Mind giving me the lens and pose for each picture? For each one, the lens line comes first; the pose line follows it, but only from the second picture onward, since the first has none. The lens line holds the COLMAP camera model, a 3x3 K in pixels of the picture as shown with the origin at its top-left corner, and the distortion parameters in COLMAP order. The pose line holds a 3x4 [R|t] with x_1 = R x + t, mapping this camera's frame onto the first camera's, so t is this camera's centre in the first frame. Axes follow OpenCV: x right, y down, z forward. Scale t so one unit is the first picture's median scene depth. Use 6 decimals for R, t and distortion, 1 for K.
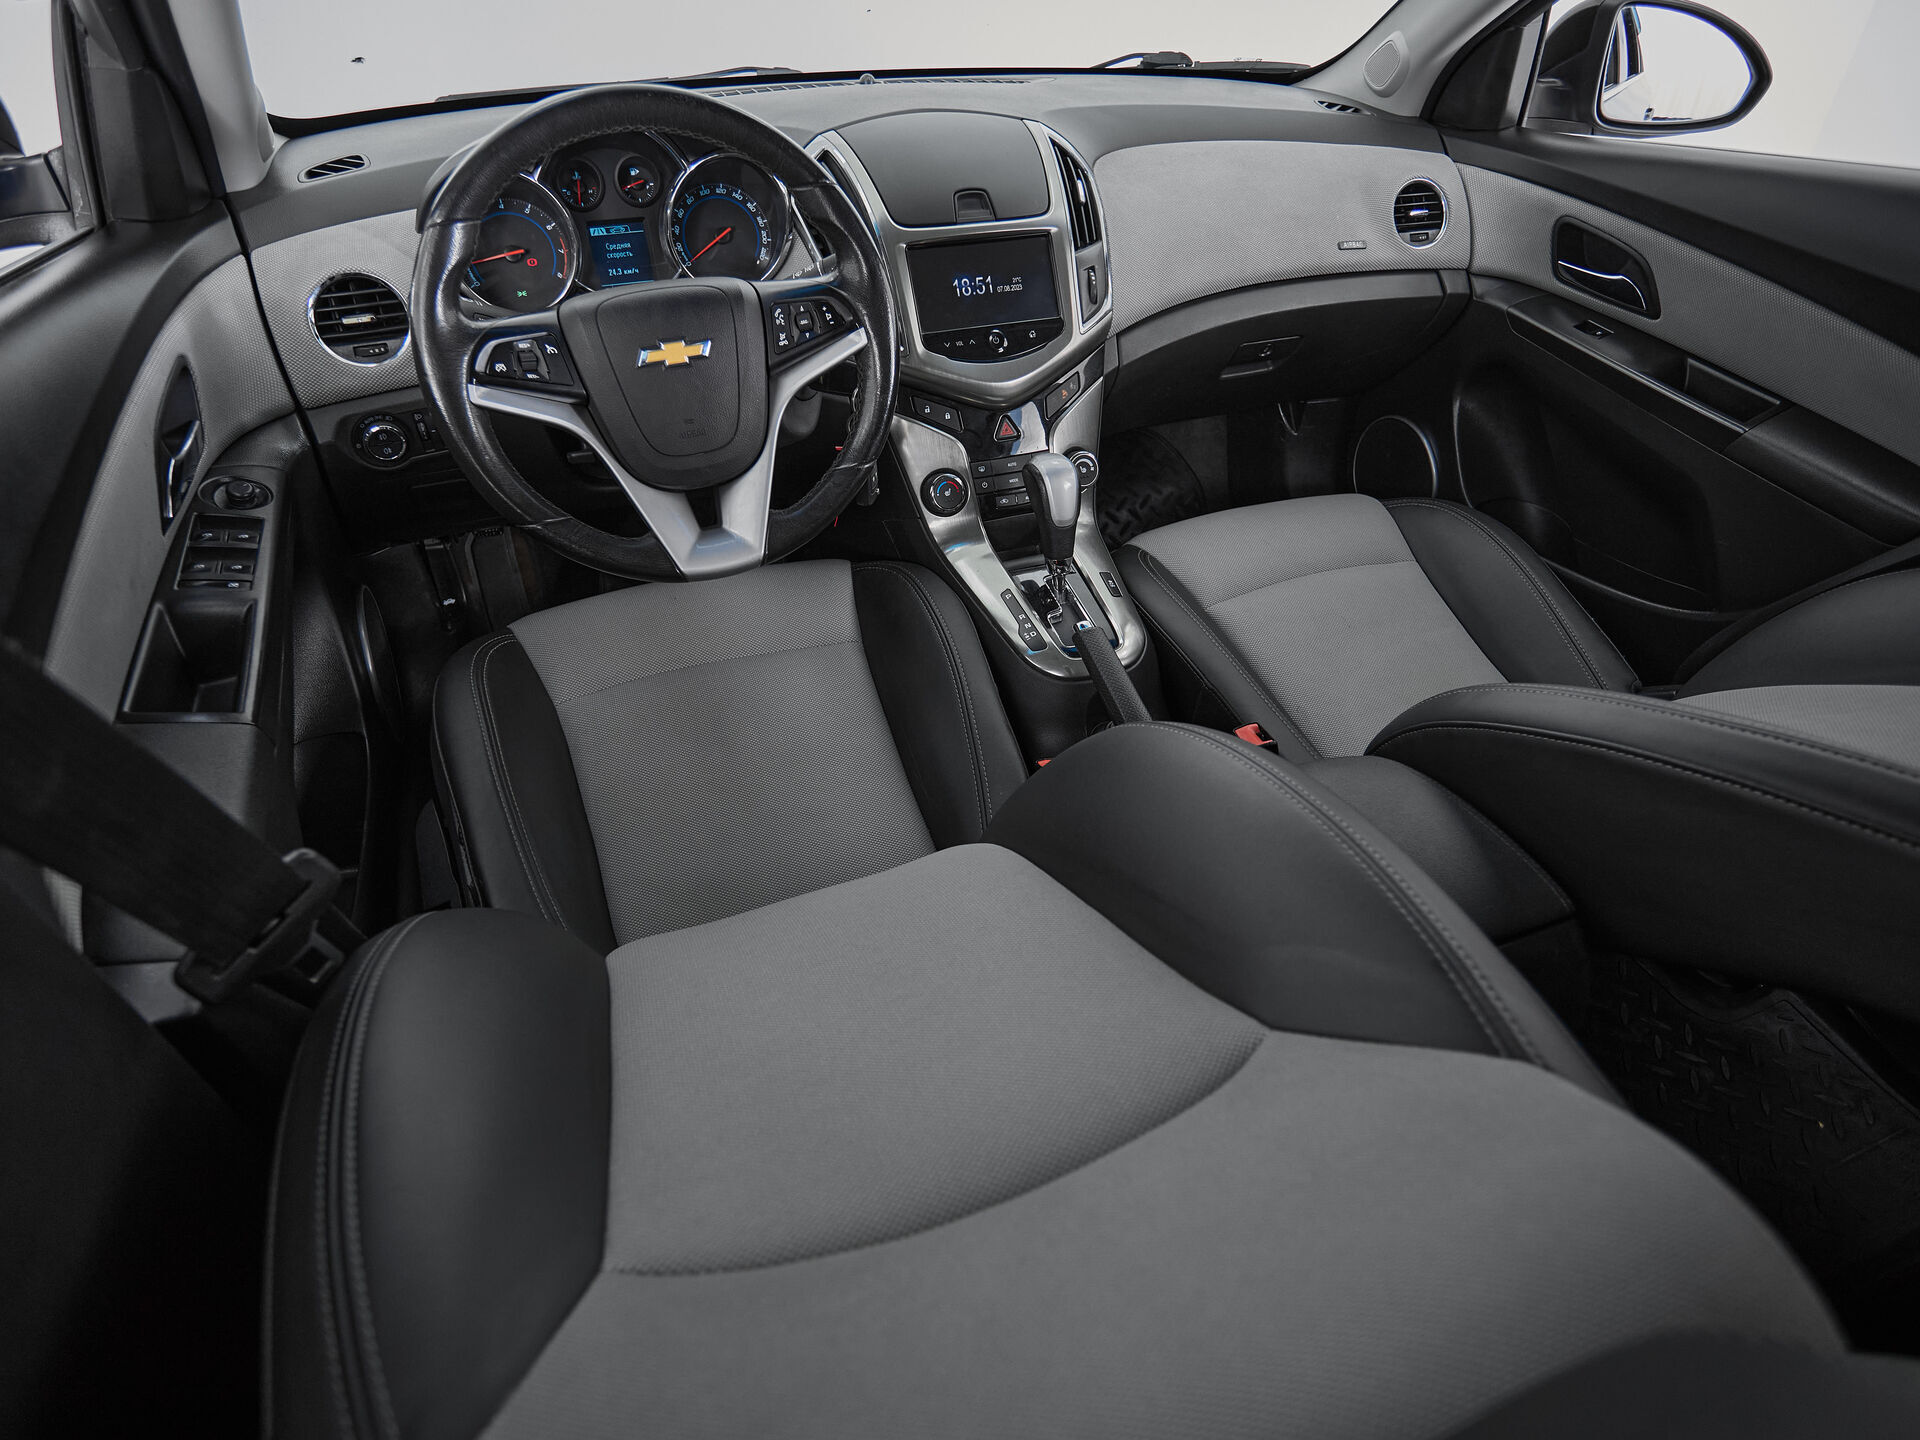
lens RADIAL K [[1055.0, 0, 971.0], [0, 1055.0, 697.8], [0, 0, 1]] dist [0.006025, -0.004449]
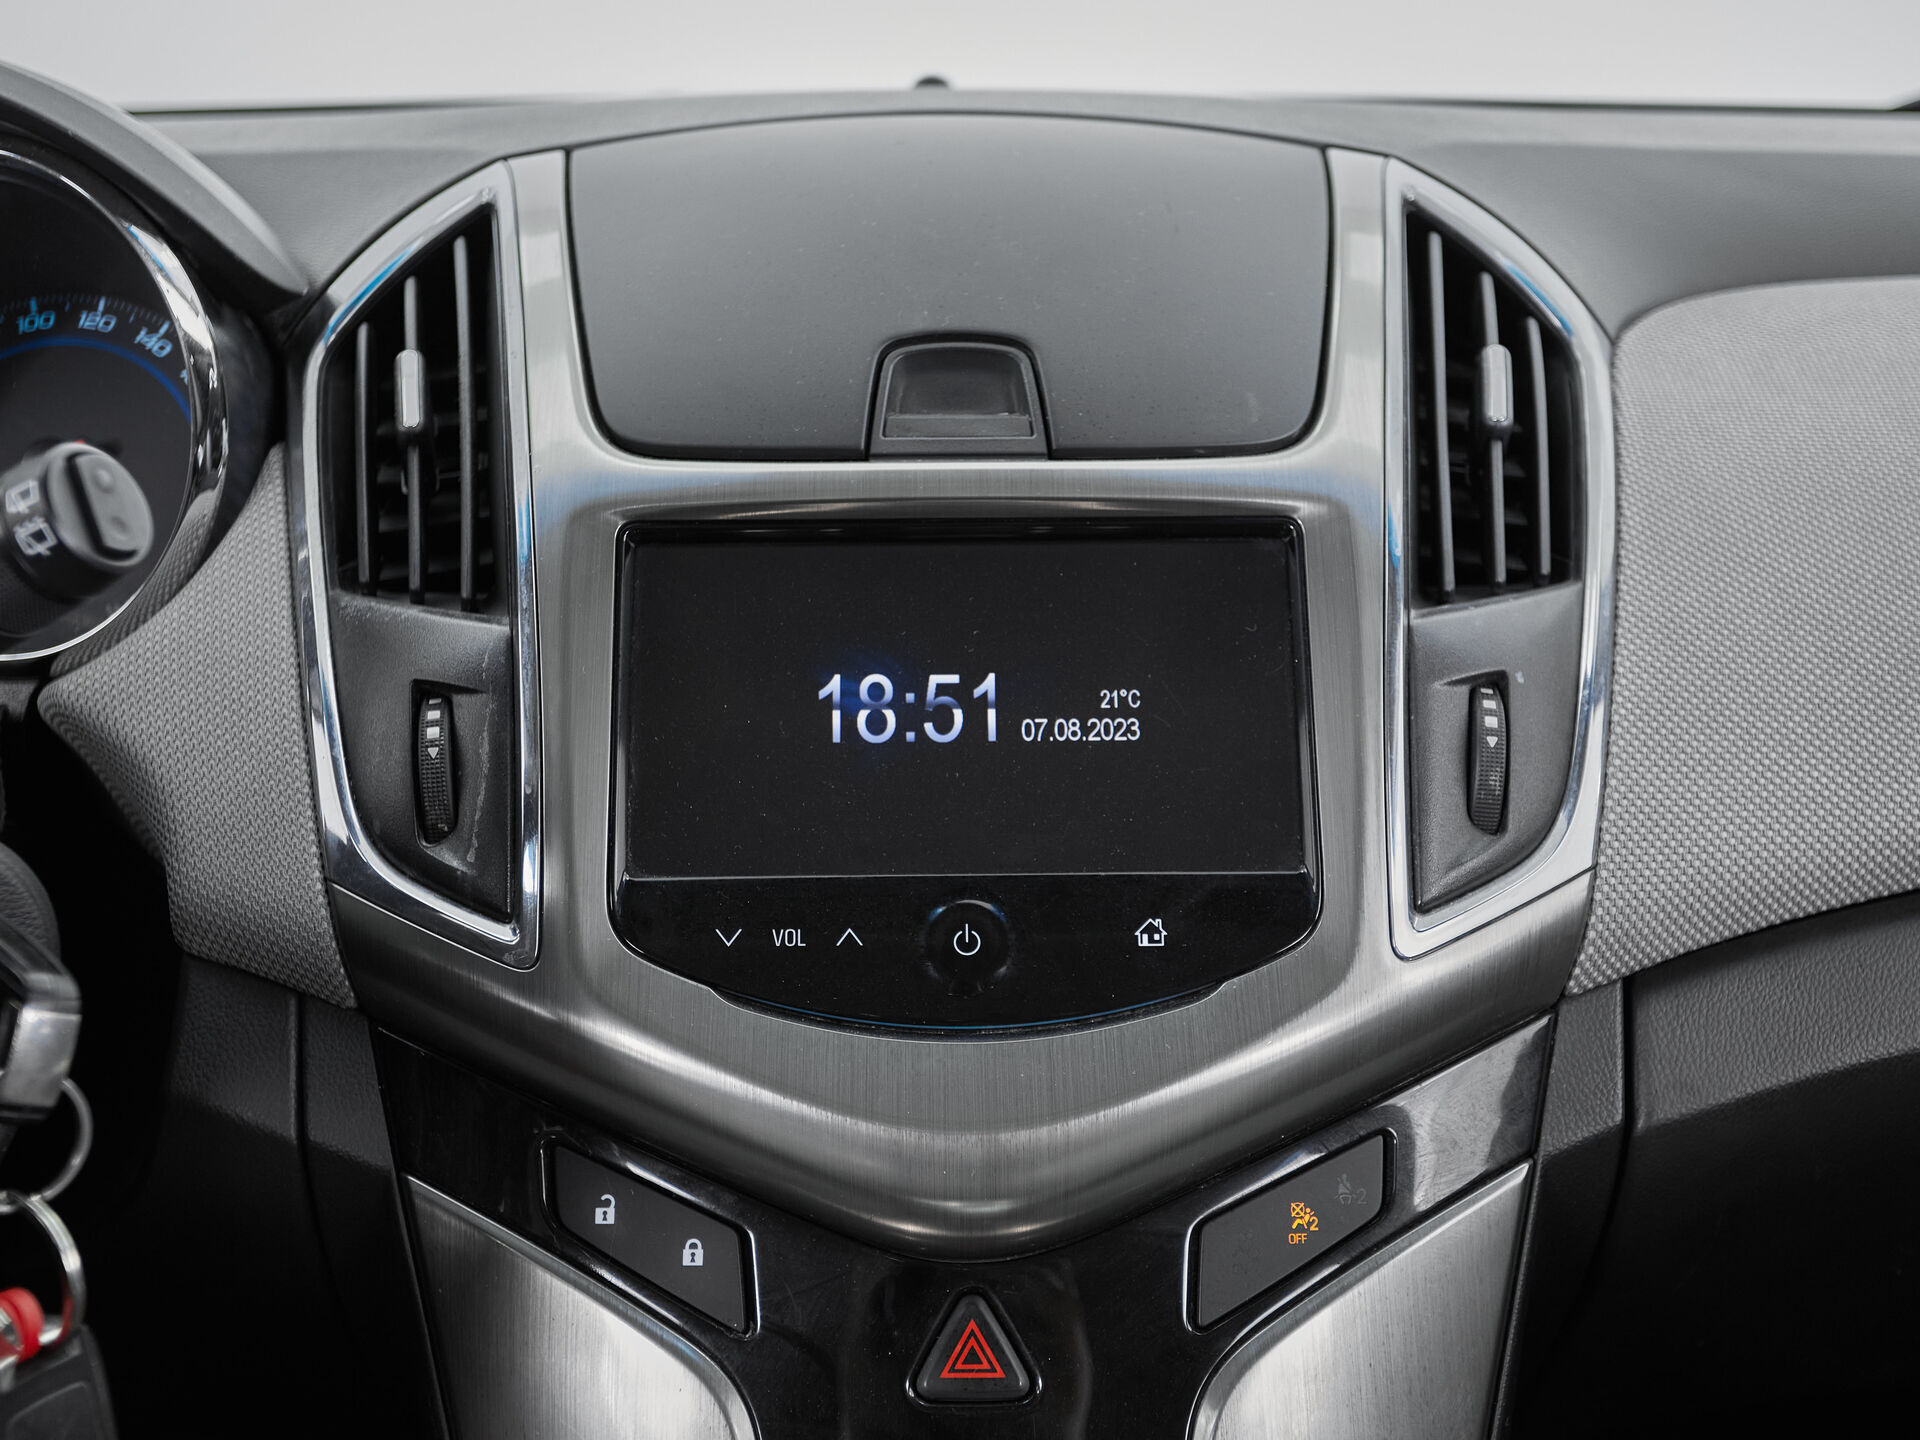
lens RADIAL K [[2587.7, 0, 936.7], [0, 2587.7, 697.9], [0, 0, 1]] dist [0.021696, 0.000000]
pose [[0.935219, 0.067723, -0.347533, 0.193236], [-0.204352, 0.904800, -0.373600, -0.177192], [0.289146, 0.420417, 0.860025, 0.500483]]
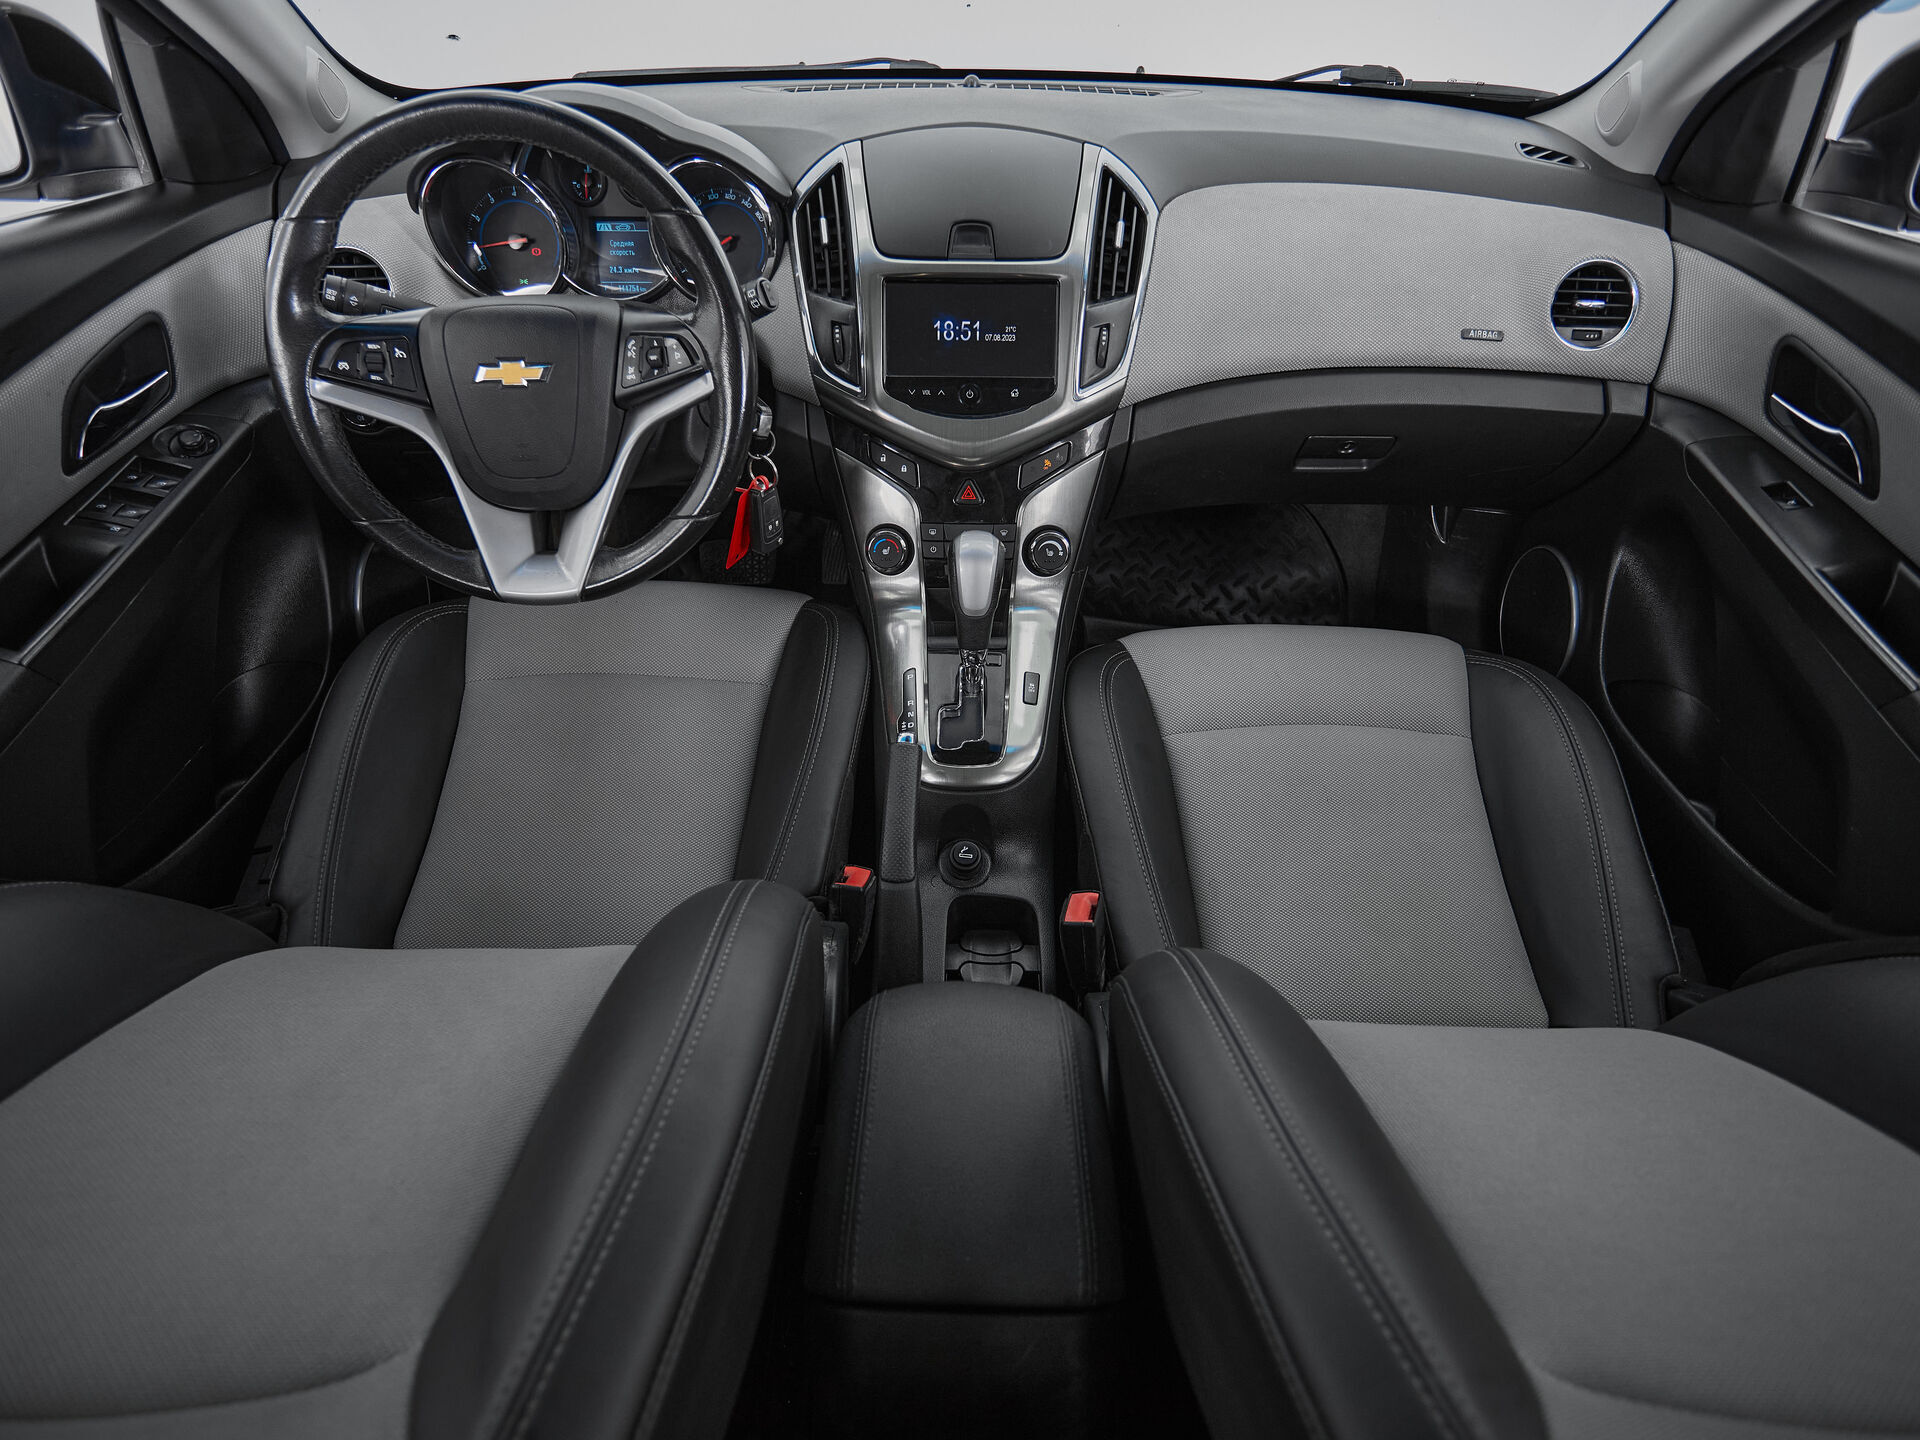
lens RADIAL K [[1055.0, 0, 960.6], [0, 1055.0, 726.8], [0, 0, 1]] dist [0.006025, -0.004449]
pose [[0.926277, 0.241497, -0.289293, 0.331884], [-0.227715, 0.970359, 0.080929, -0.130910], [0.300262, -0.009086, 0.953813, 0.136405]]
